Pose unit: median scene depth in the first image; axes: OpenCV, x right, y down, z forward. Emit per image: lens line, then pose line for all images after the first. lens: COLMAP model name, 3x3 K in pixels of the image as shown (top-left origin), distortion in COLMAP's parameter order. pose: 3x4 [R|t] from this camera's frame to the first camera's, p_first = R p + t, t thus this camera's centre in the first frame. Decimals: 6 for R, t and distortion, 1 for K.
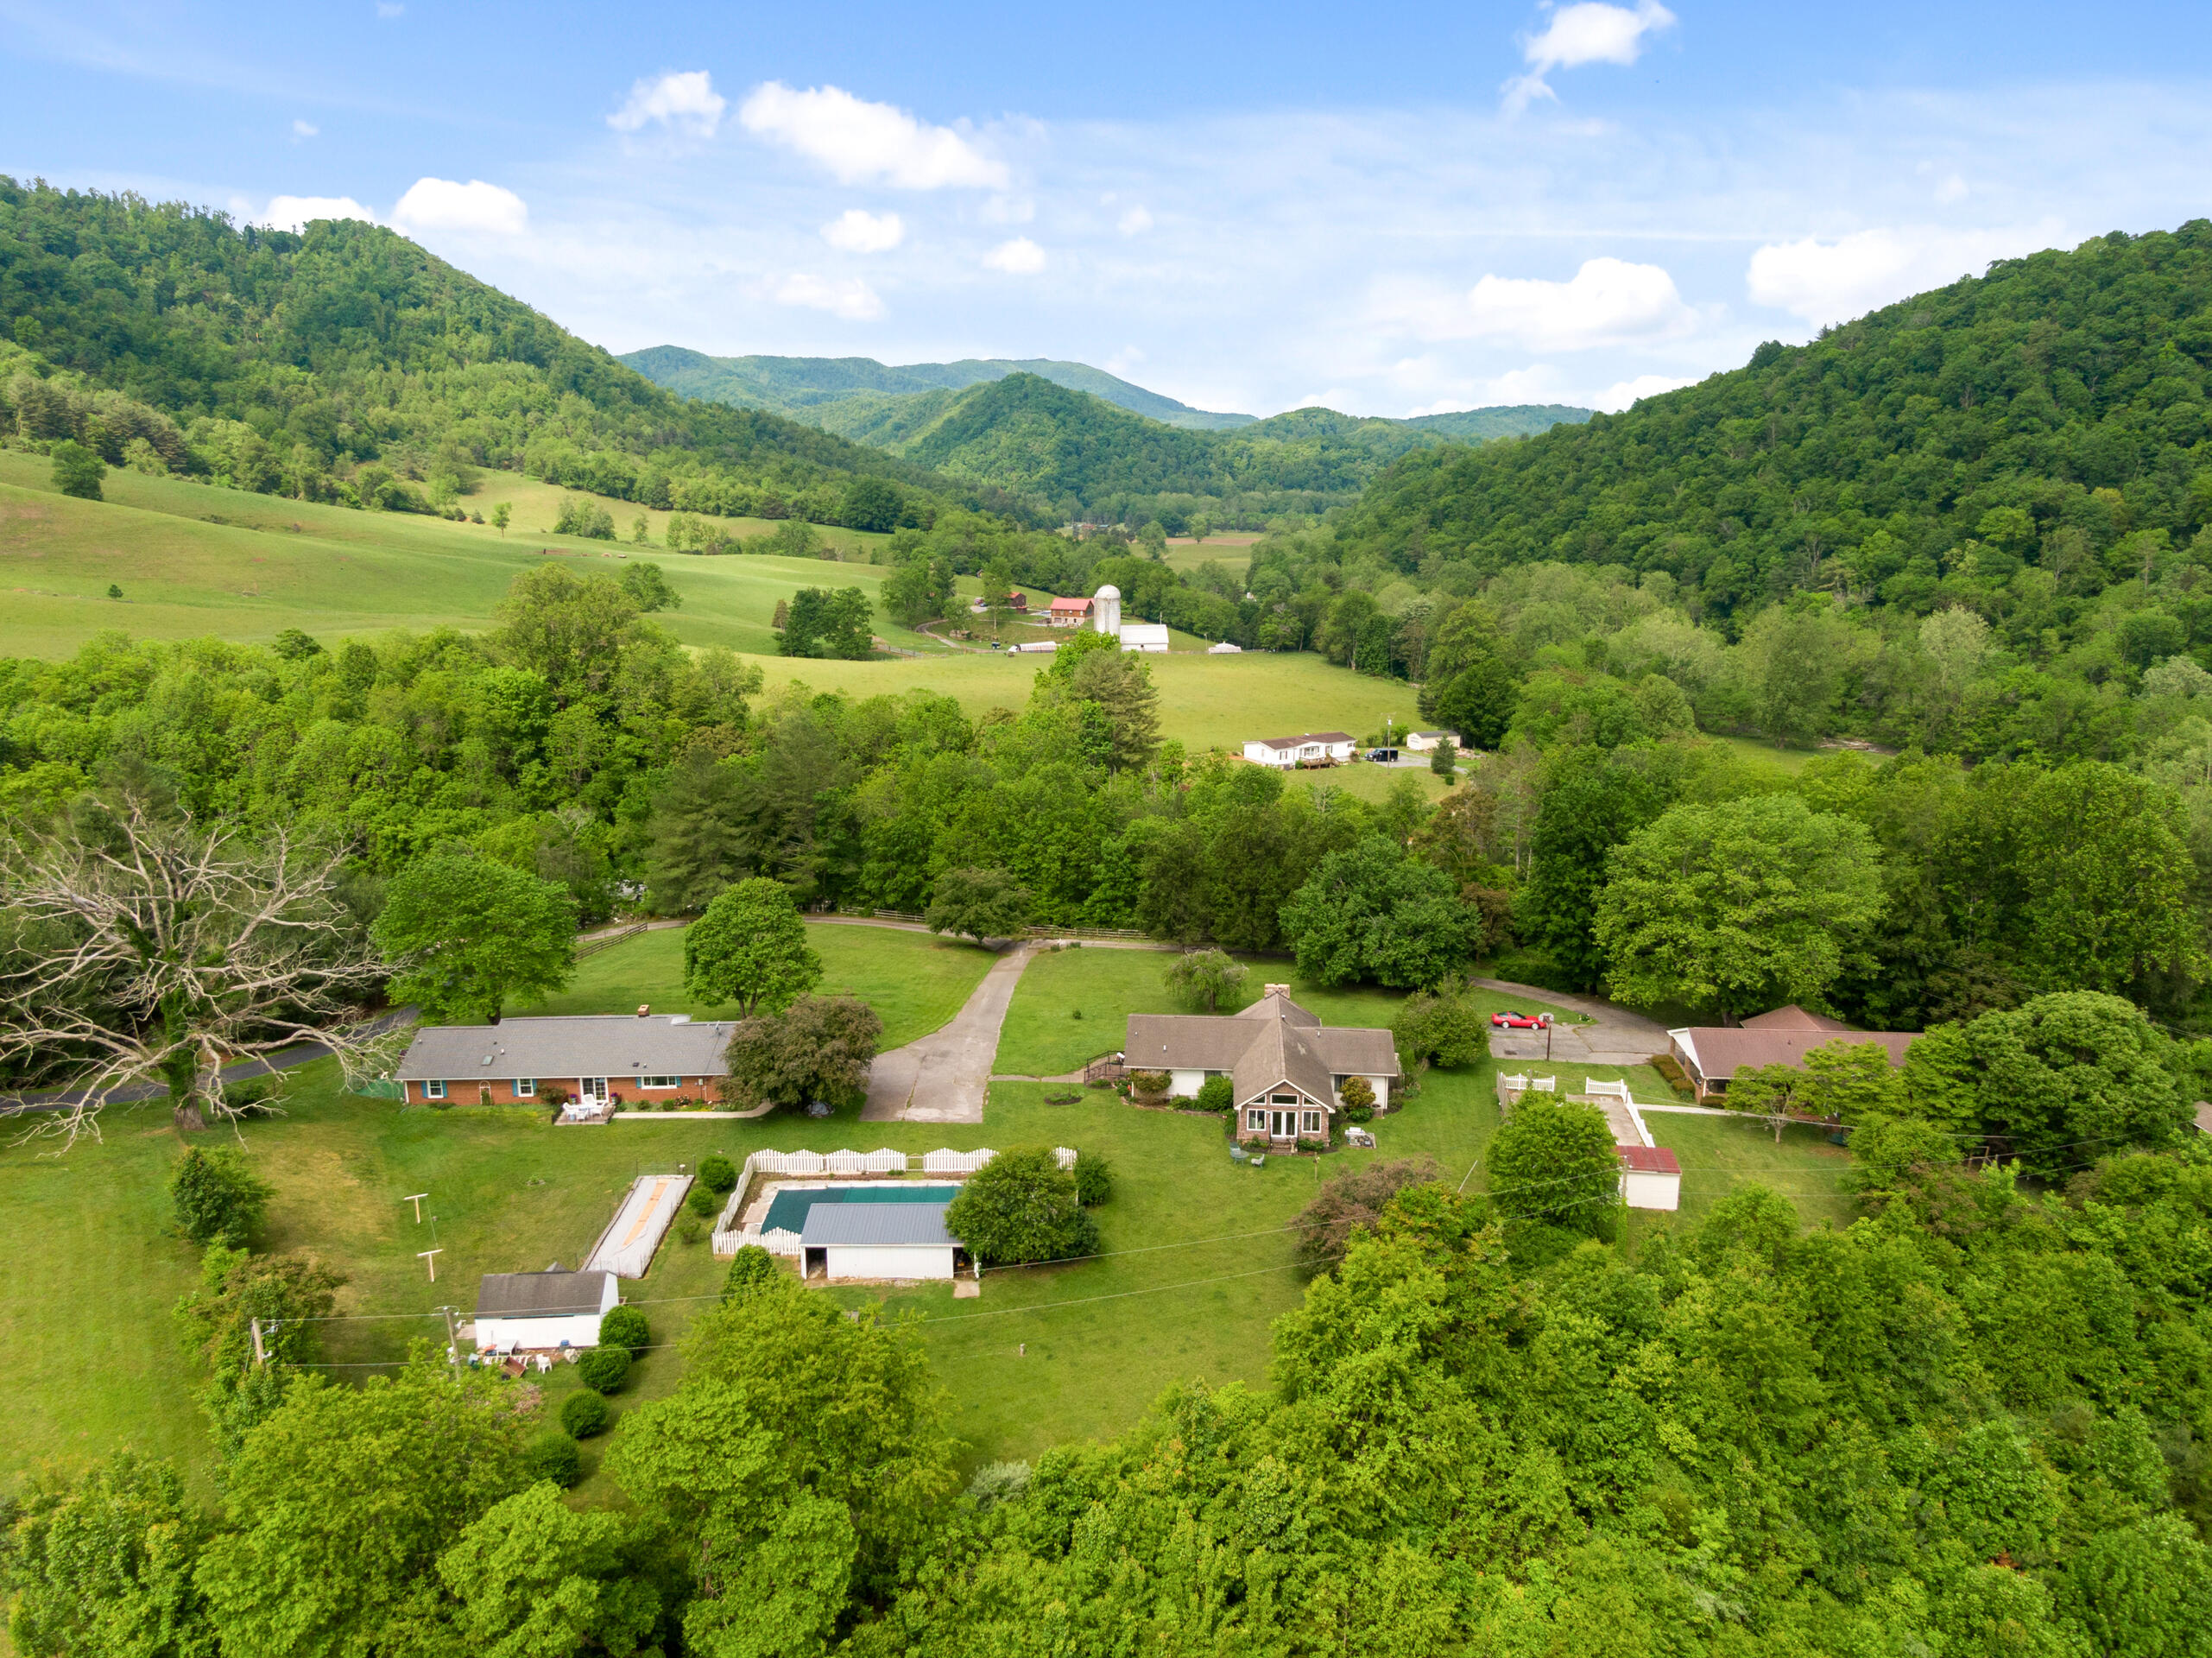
lens RADIAL K [[1596.2, 0, 1106.0], [0, 1596.2, 829.0], [0, 0, 1]] dist [0.048698, -0.072076]
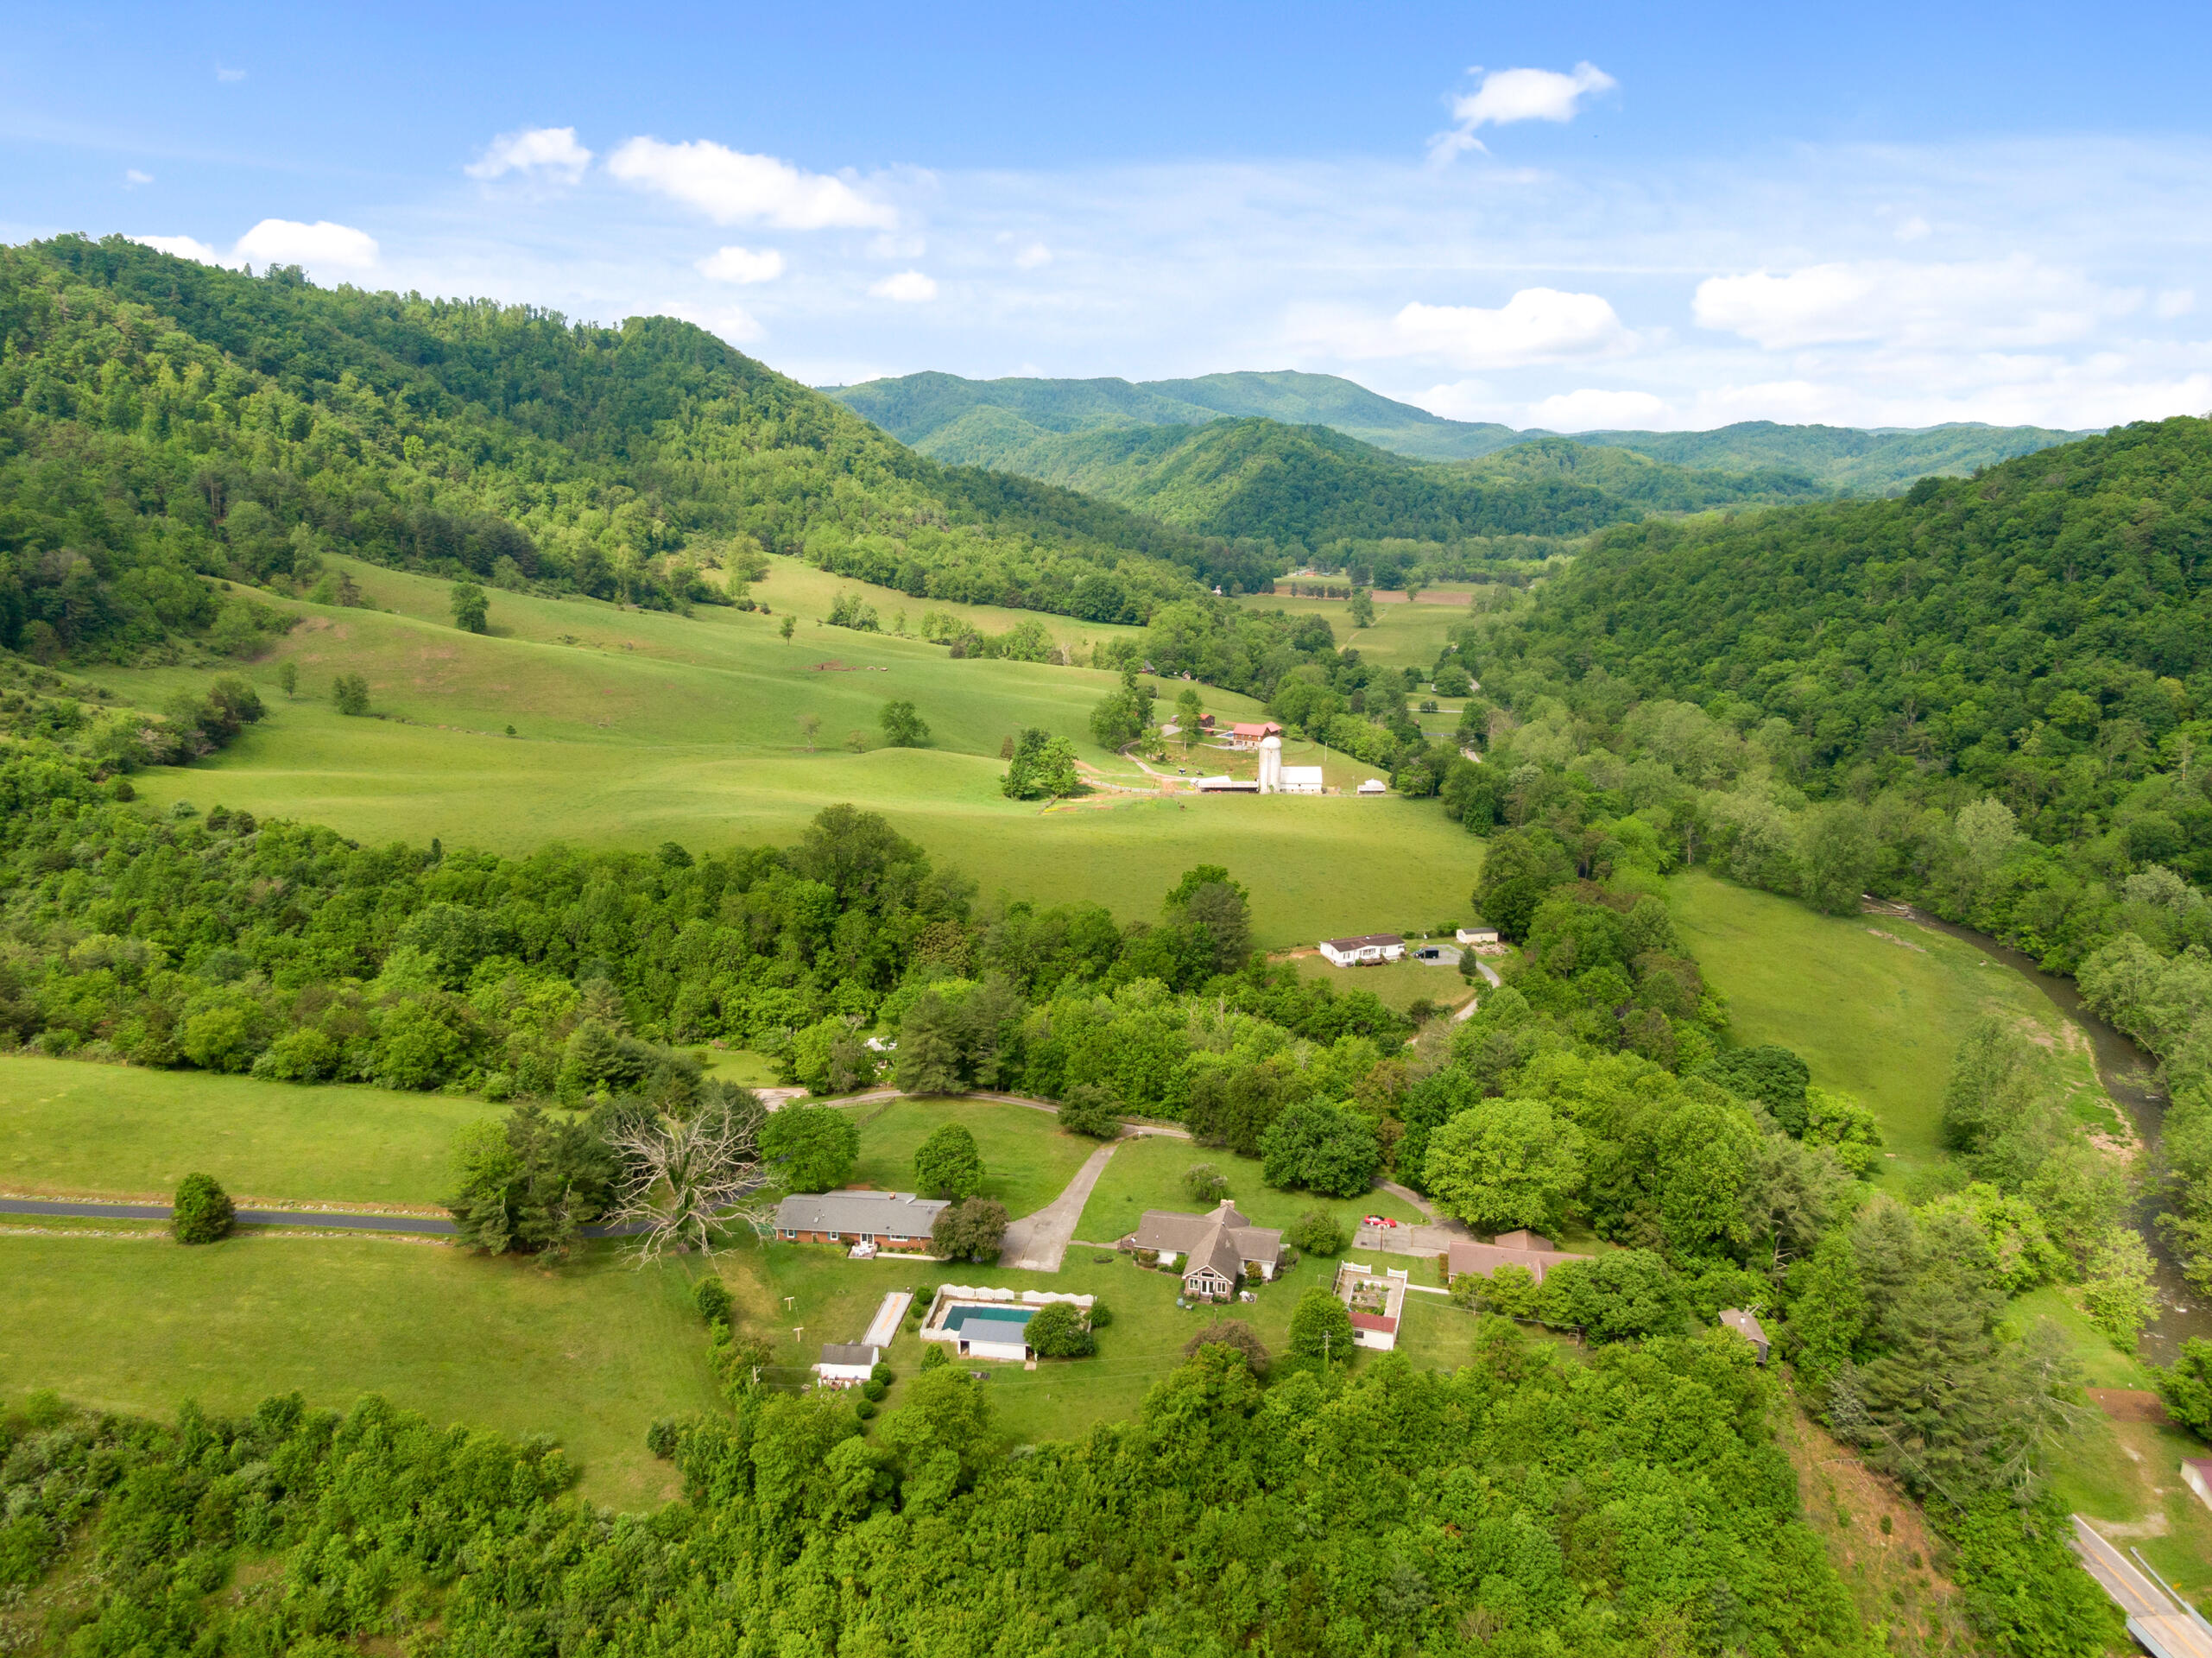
lens RADIAL K [[1591.6, 0, 1105.6], [0, 1591.6, 840.5], [0, 0, 1]] dist [0.057270, -0.076415]
pose [[0.988504, 0.036850, -0.146633, 0.118121], [-0.035393, 0.999295, 0.012531, -0.176884], [0.146992, -0.007197, 0.989112, -0.439439]]
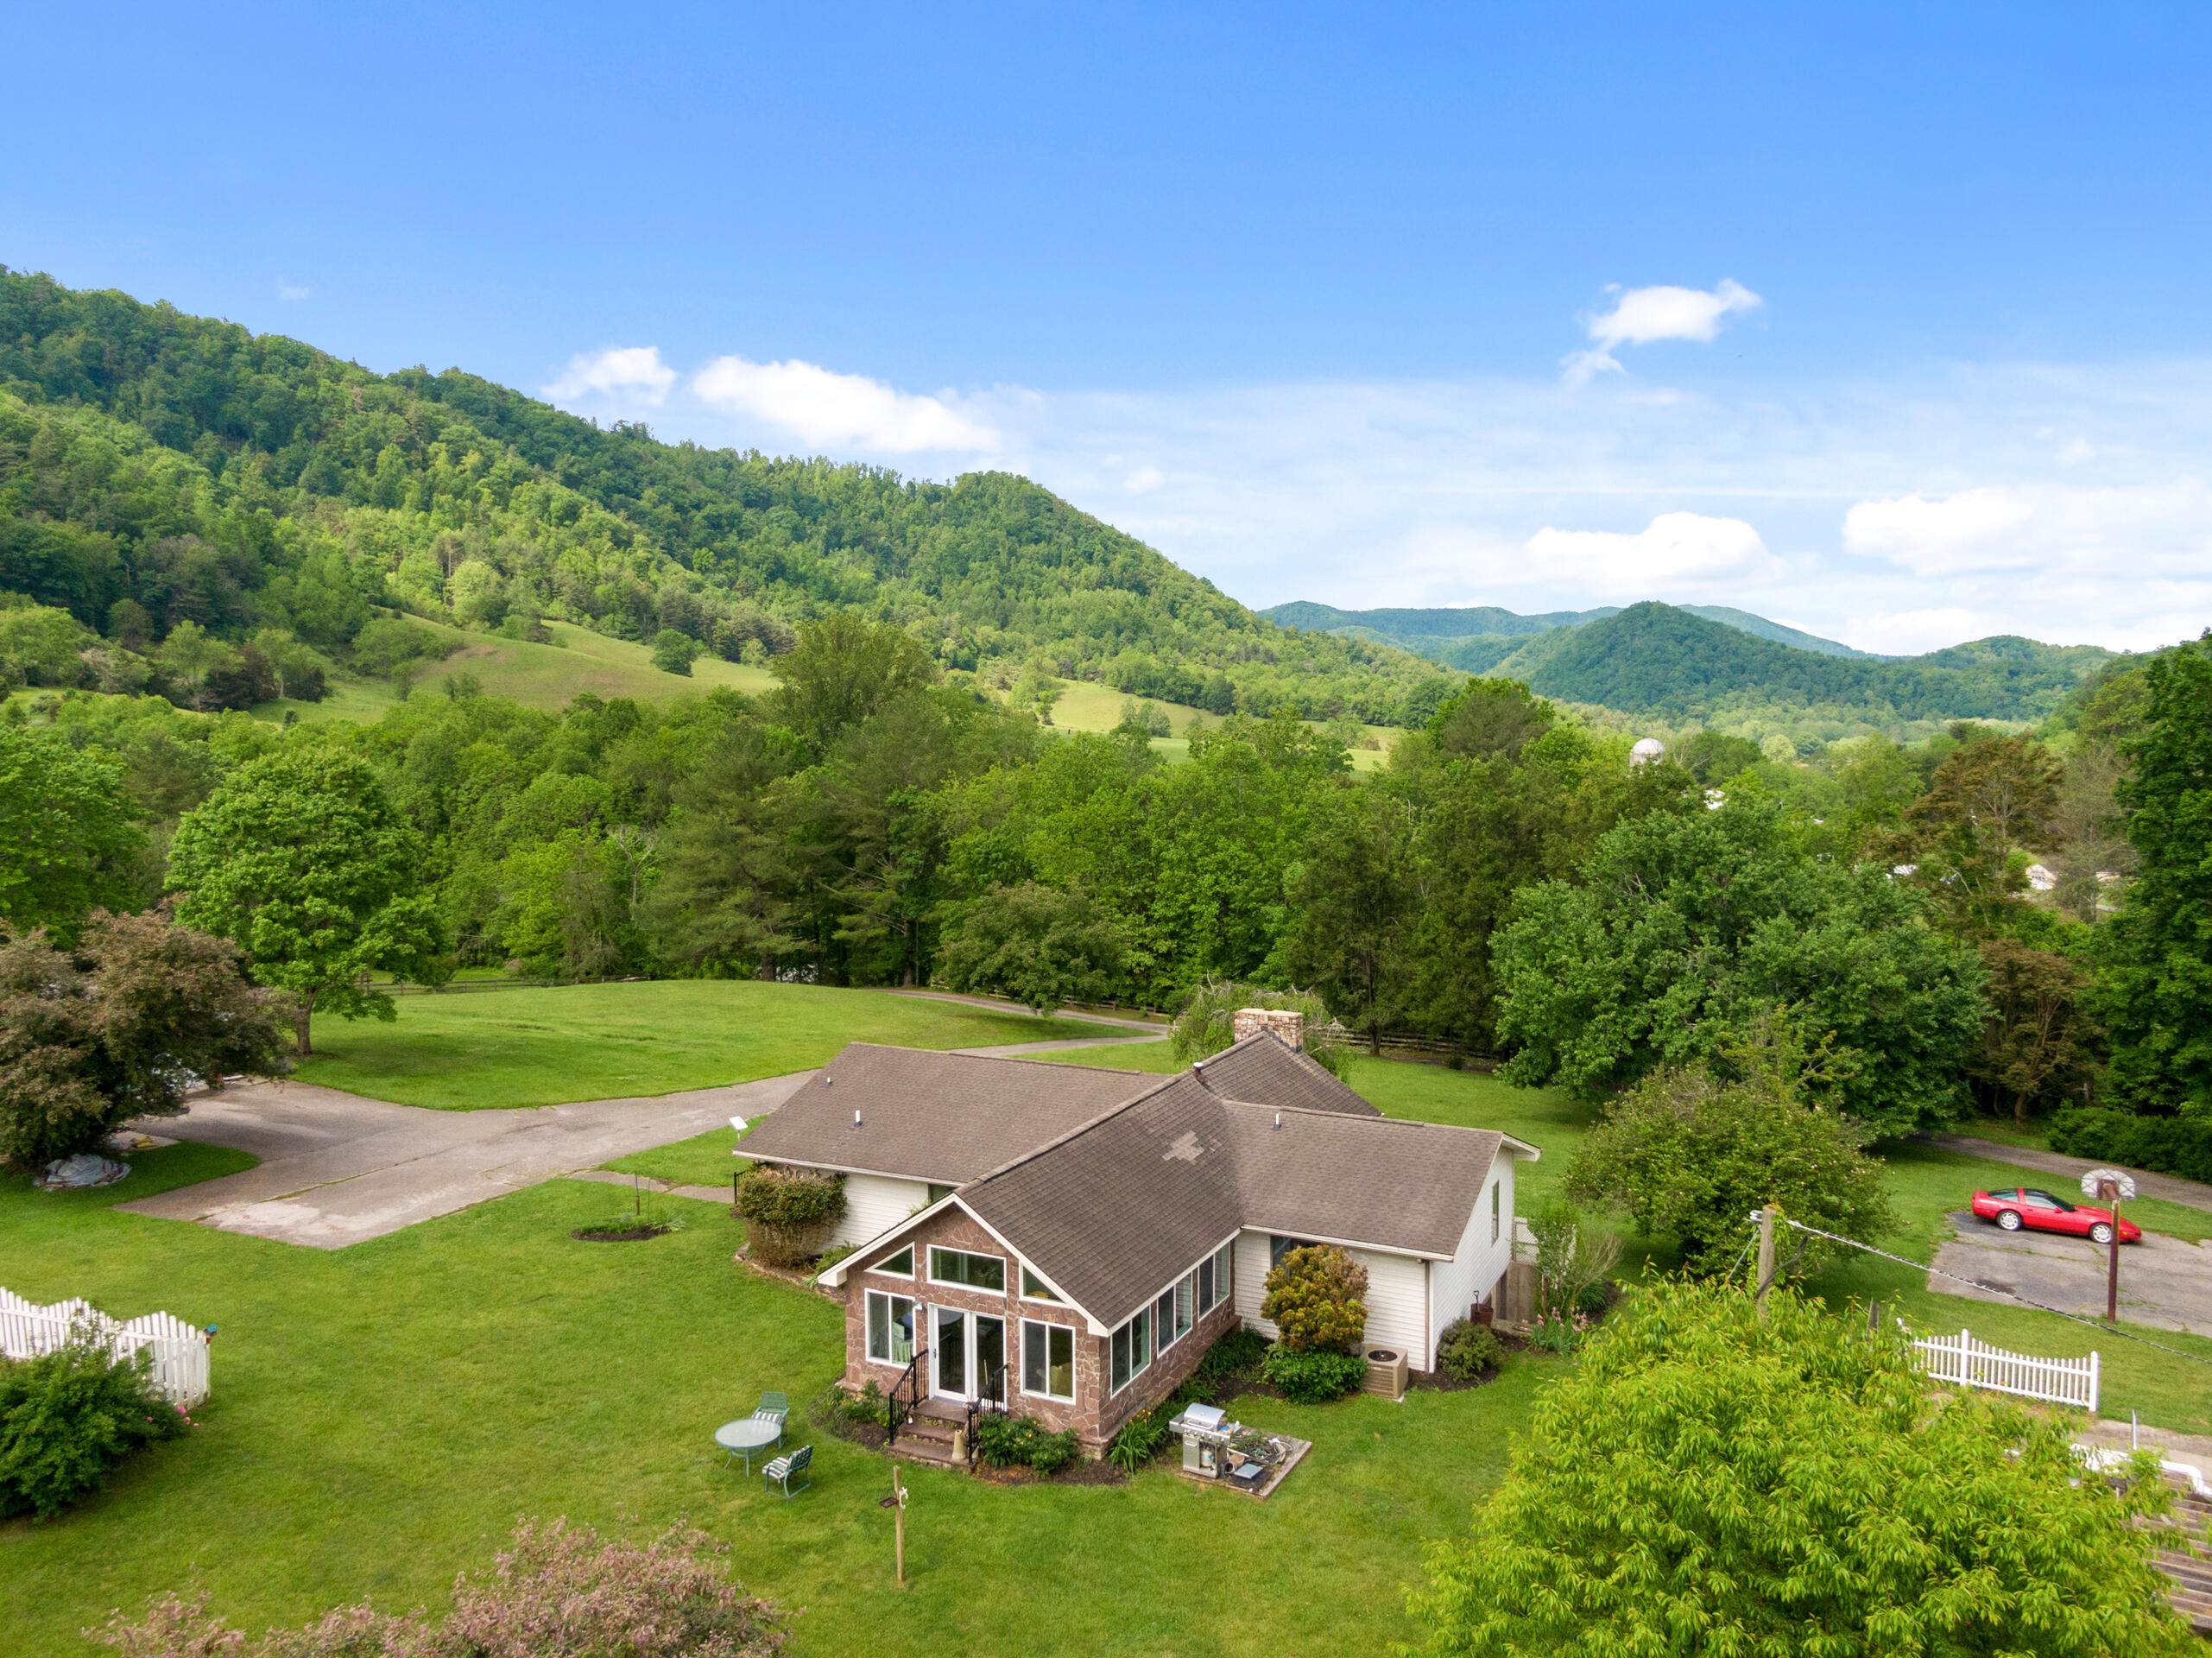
lens RADIAL K [[1591.6, 0, 1105.6], [0, 1591.6, 840.5], [0, 0, 1]] dist [0.057270, -0.076415]
pose [[0.925709, 0.024458, -0.377445, 0.113526], [-0.080438, 0.987810, -0.133270, 0.059307], [0.369585, 0.153730, 0.916392, 0.335887]]
